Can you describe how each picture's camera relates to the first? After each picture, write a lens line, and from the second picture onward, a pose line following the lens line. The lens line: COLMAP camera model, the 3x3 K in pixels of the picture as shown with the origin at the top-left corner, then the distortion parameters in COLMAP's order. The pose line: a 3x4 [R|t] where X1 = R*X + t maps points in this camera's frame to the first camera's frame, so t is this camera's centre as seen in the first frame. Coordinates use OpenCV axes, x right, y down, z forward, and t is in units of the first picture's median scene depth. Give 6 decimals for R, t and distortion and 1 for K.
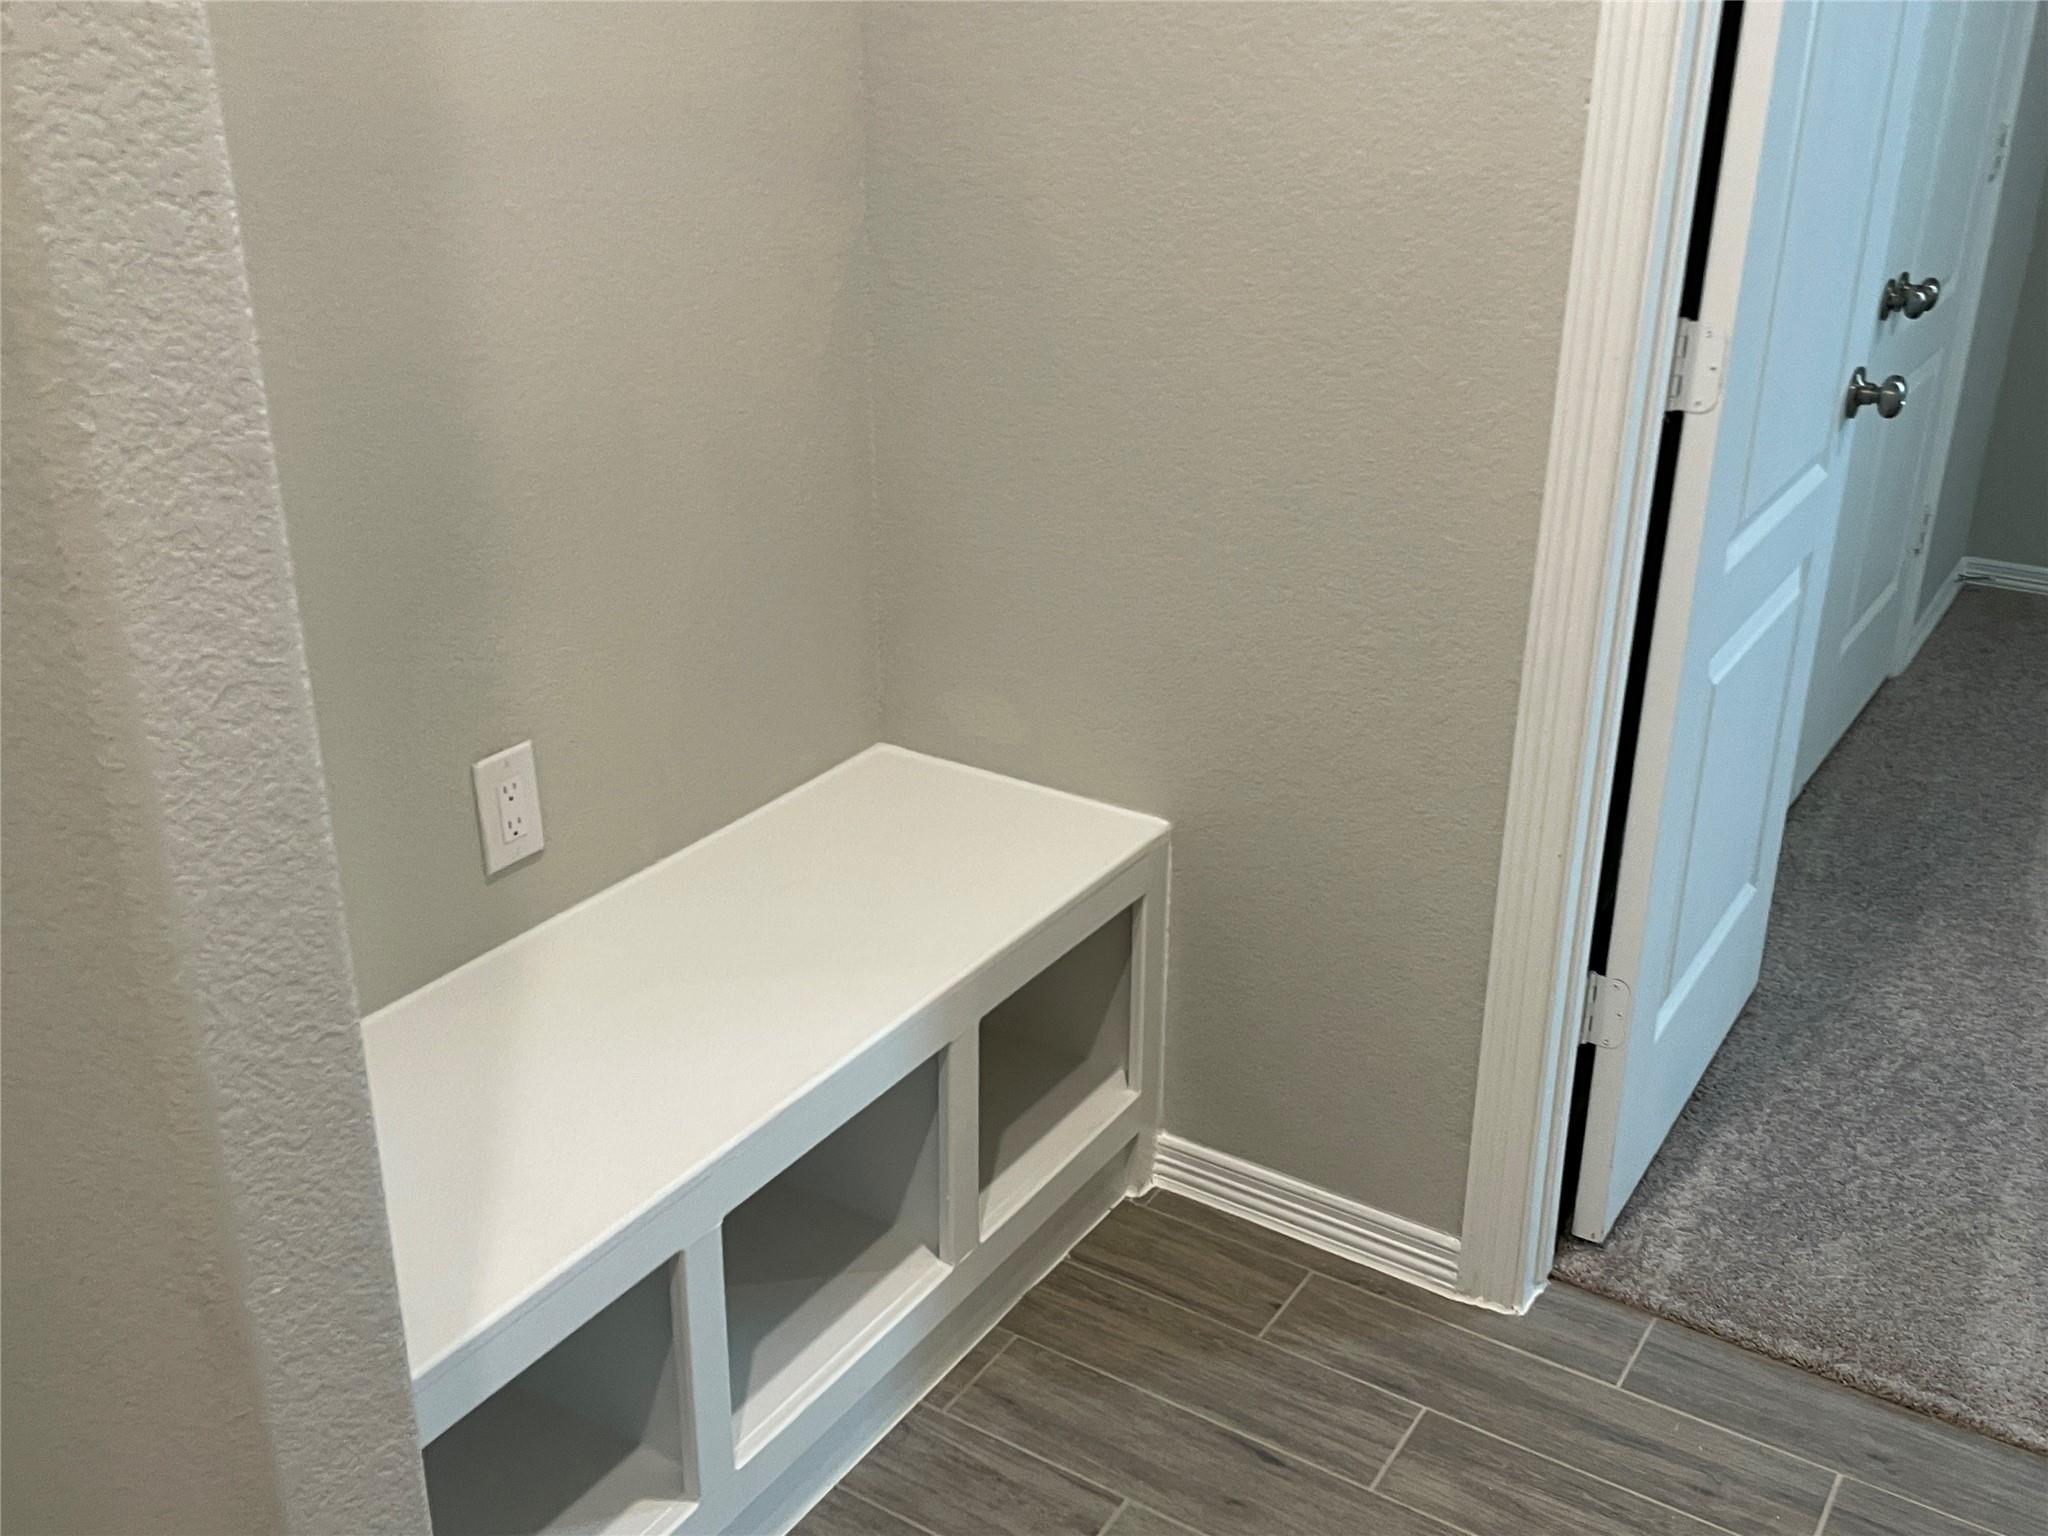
lens RADIAL K [[2014.2, 0, 997.1], [0, 2014.2, 775.4], [0, 0, 1]] dist [0.131582, -0.203154]
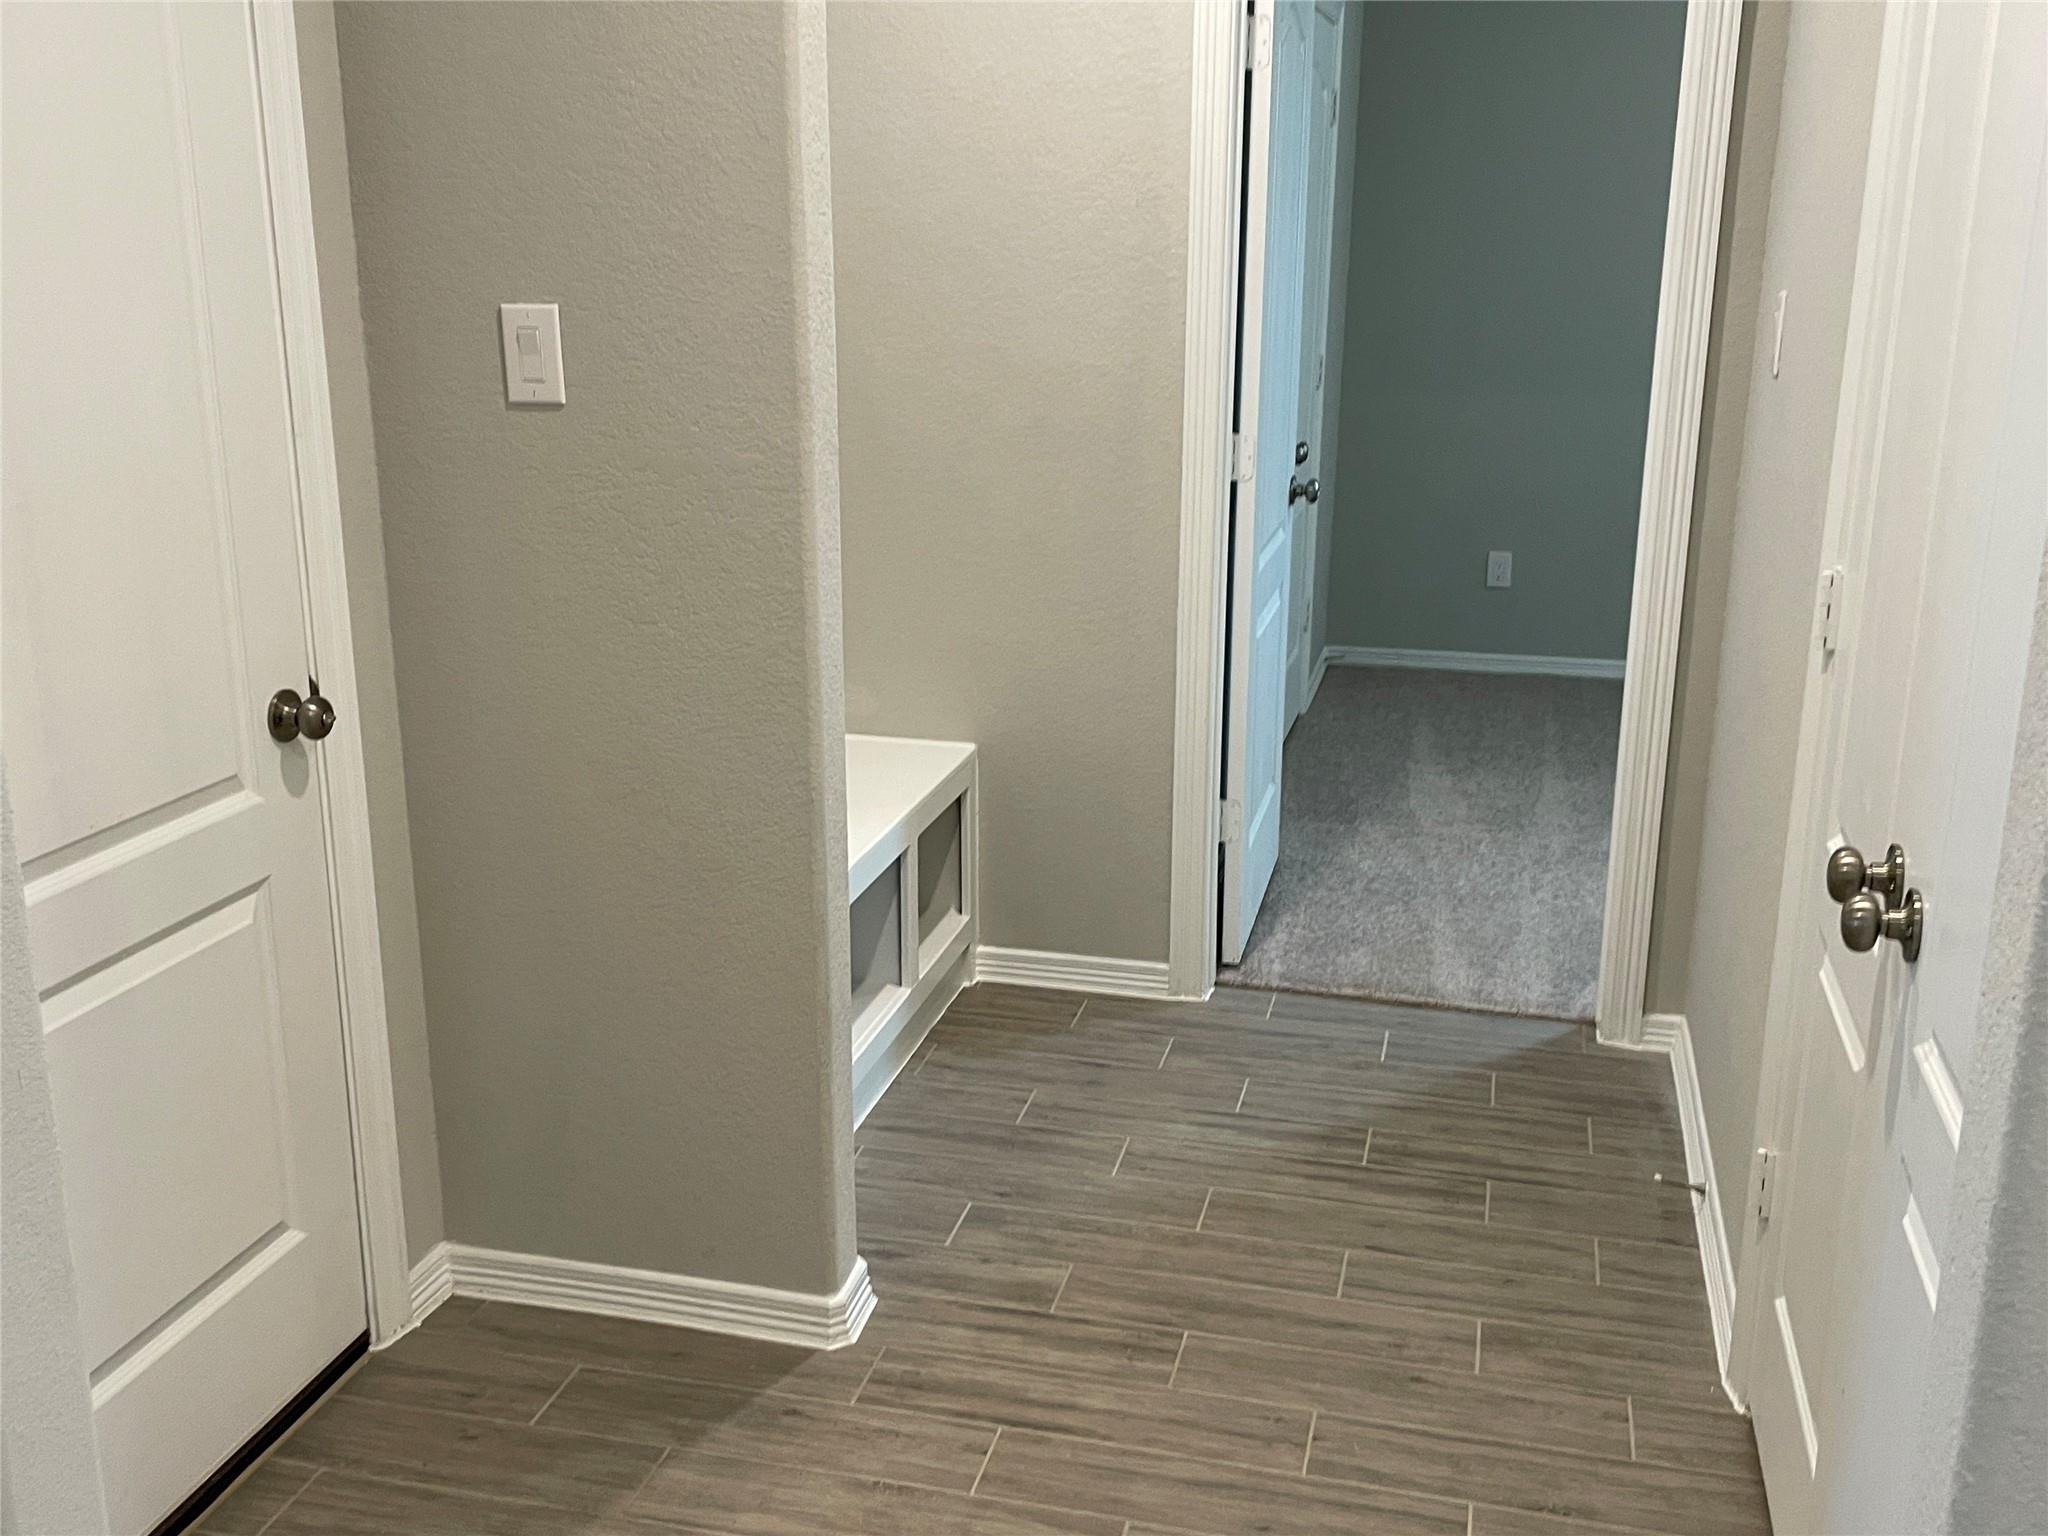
lens RADIAL K [[2014.2, 0, 997.1], [0, 2014.2, 775.4], [0, 0, 1]] dist [0.131582, -0.203154]
pose [[0.949283, -0.087500, 0.302003, -0.412318], [0.125296, 0.986212, -0.108103, 0.235178], [-0.288380, 0.140460, 0.947158, -0.602918]]
